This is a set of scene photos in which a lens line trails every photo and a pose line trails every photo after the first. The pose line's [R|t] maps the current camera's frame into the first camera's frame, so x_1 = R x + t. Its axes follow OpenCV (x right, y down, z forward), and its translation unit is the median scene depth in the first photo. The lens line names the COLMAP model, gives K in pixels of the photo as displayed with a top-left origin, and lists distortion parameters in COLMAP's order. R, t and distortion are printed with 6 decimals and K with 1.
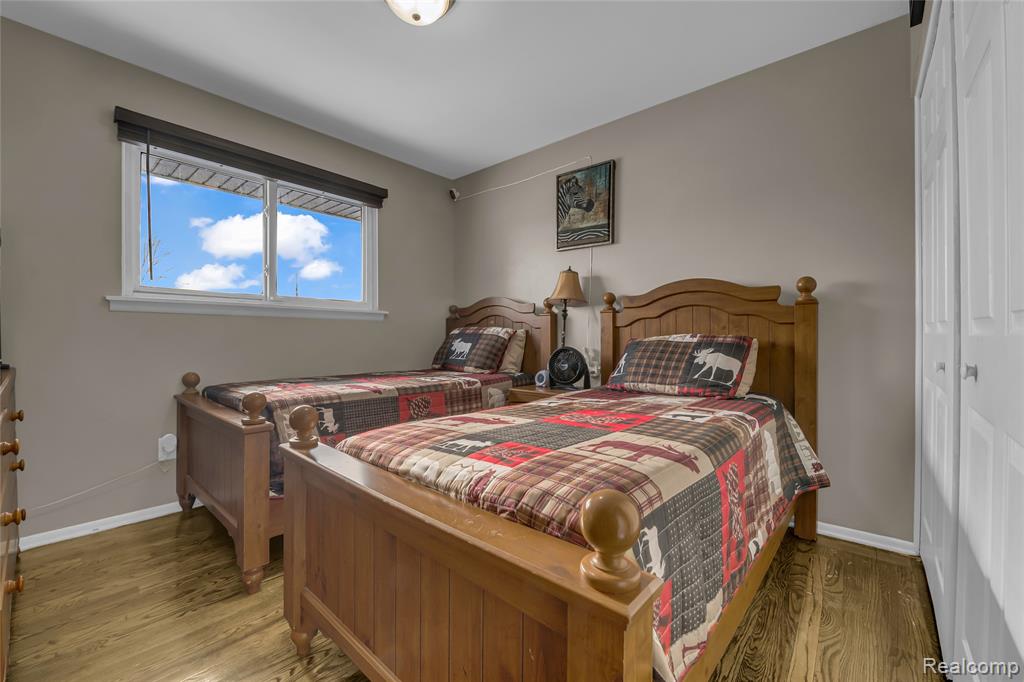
lens RADIAL K [[415.9, 0, 513.3], [0, 415.9, 334.8], [0, 0, 1]] dist [-0.006968, -0.001289]
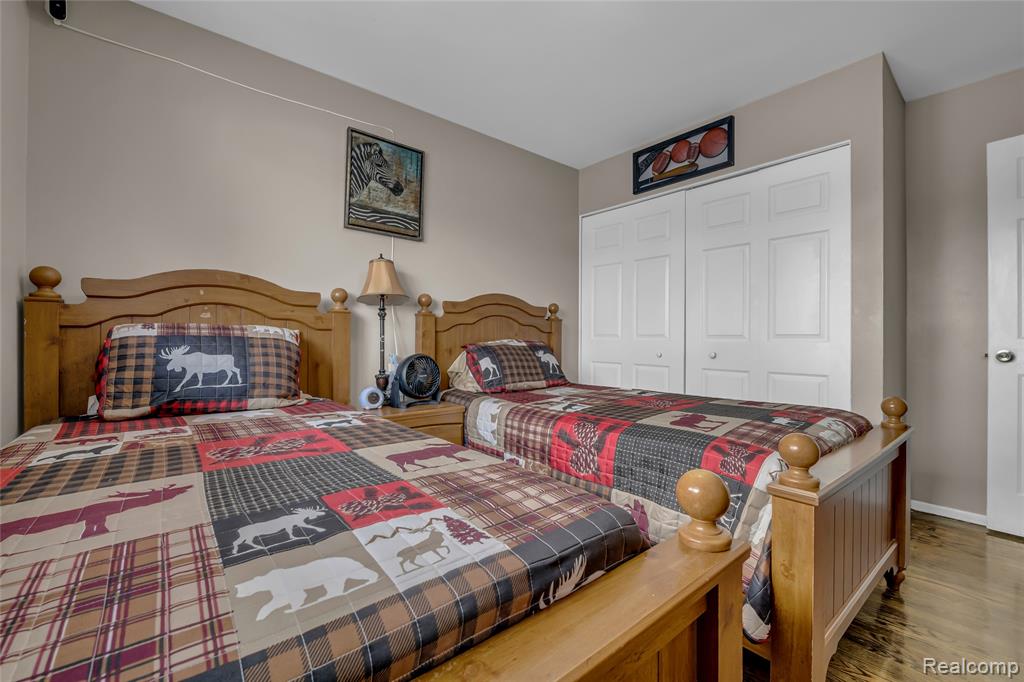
lens RADIAL K [[424.6, 0, 513.2], [0, 424.6, 343.3], [0, 0, 1]] dist [-0.009546, -0.001237]
pose [[0.199929, -0.002697, 0.979807, -0.627530], [-0.005249, 0.999979, 0.003824, 0.002978], [-0.979796, -0.005907, 0.199910, 0.592823]]
